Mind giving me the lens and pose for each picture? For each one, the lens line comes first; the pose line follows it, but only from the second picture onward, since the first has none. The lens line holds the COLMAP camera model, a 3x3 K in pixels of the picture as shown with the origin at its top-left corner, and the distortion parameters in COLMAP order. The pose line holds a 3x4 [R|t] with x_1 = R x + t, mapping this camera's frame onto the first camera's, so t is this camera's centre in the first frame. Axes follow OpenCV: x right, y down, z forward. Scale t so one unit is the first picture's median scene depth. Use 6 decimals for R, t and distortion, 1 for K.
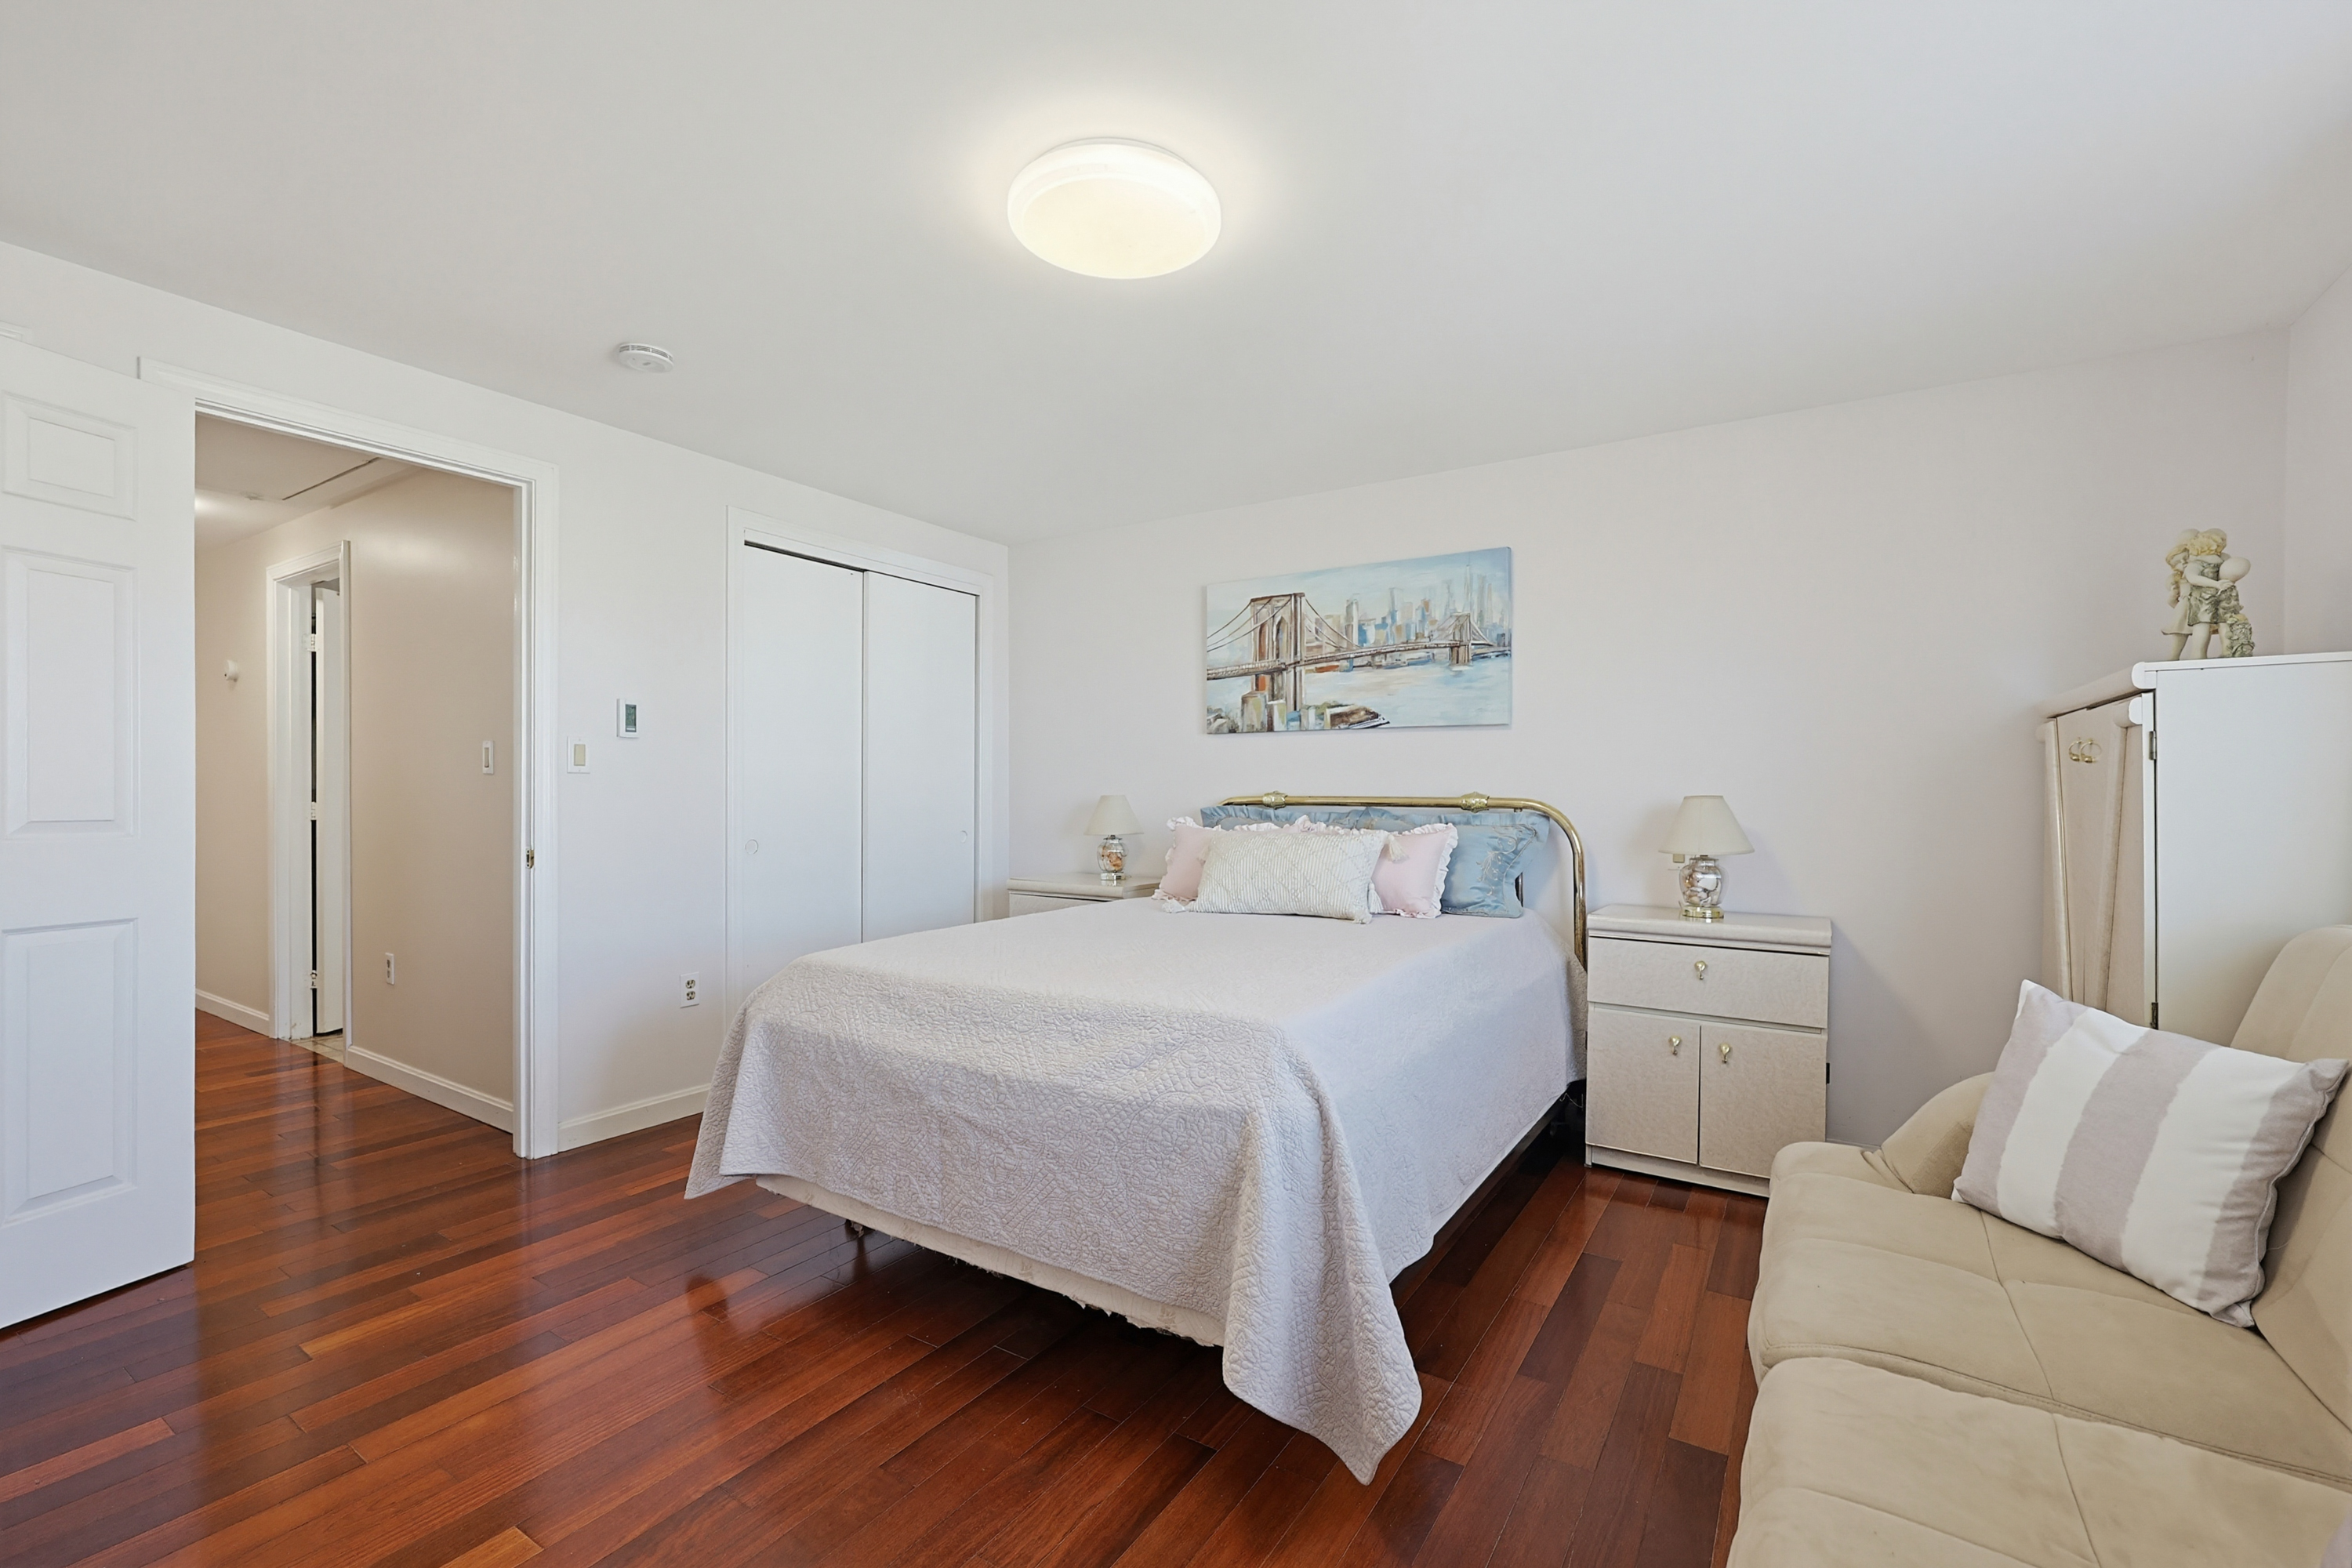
lens RADIAL K [[992.9, 0, 1196.5], [0, 992.9, 794.2], [0, 0, 1]] dist [-0.001623, -0.000270]
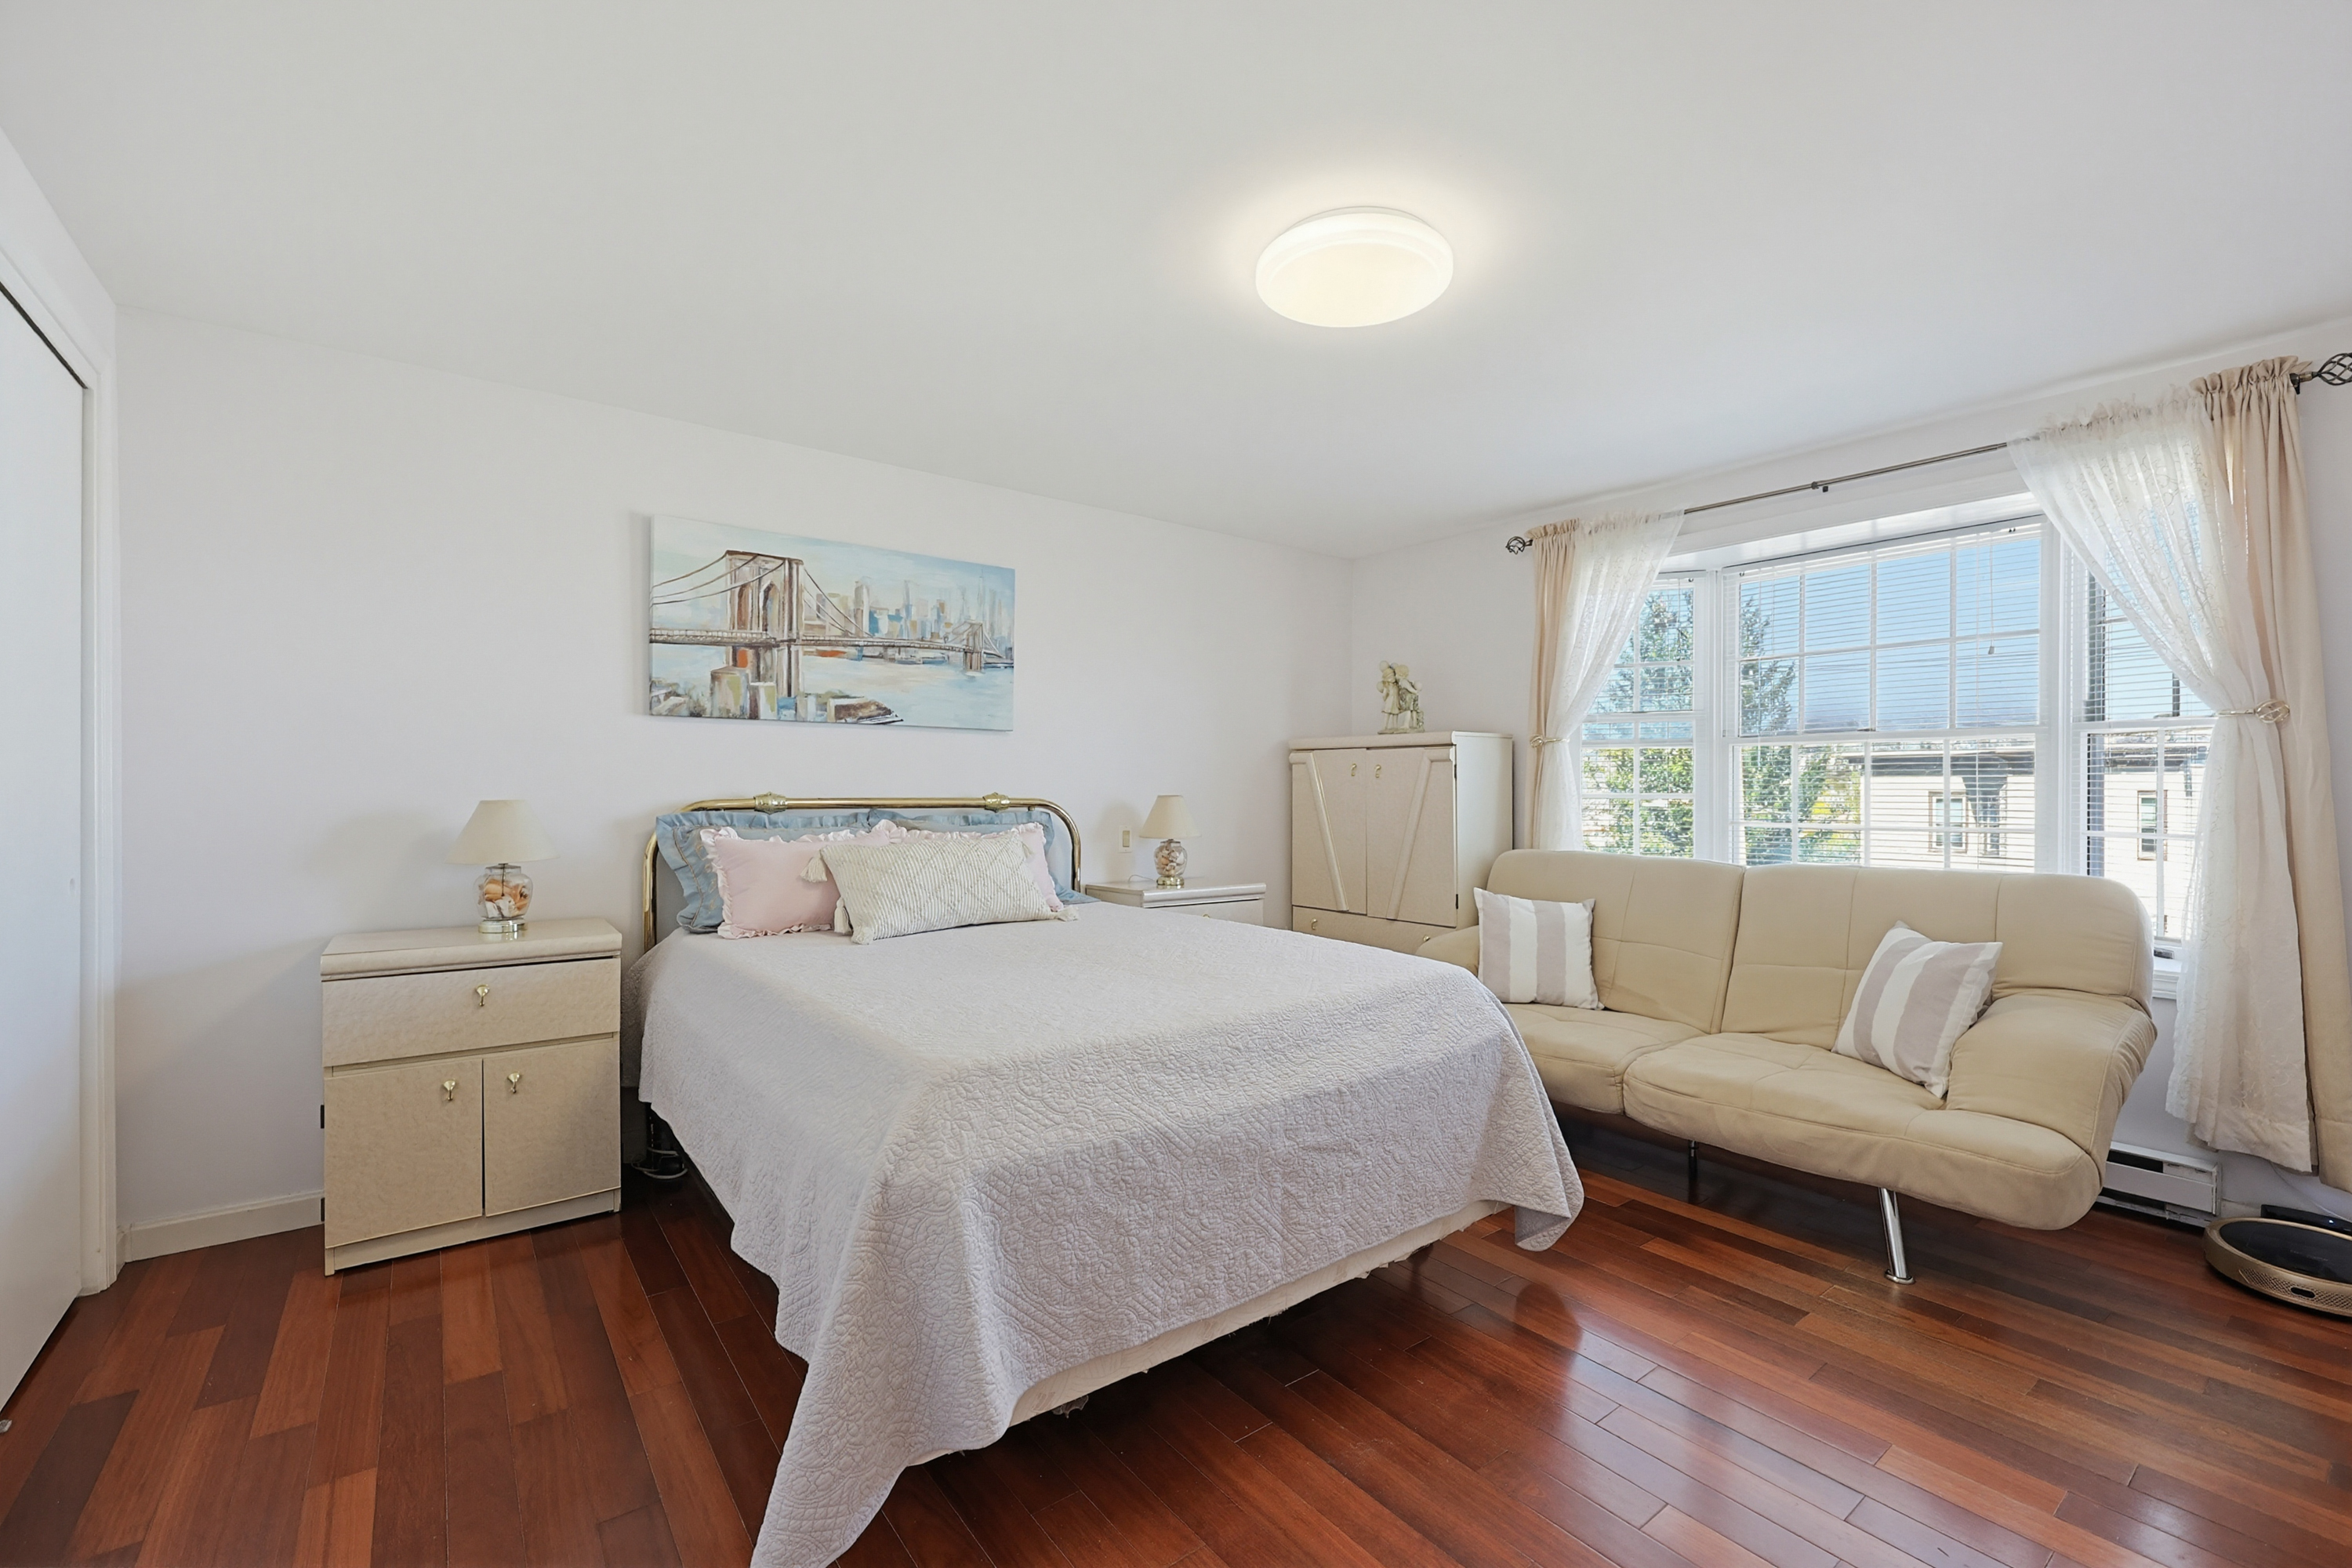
lens RADIAL K [[992.9, 0, 1191.7], [0, 992.9, 786.5], [0, 0, 1]] dist [-0.001623, -0.000270]
pose [[0.341416, -0.000937, 0.939912, -0.598745], [-0.000493, 0.999999, 0.001176, -0.009534], [-0.939912, -0.000865, 0.341416, 0.405071]]
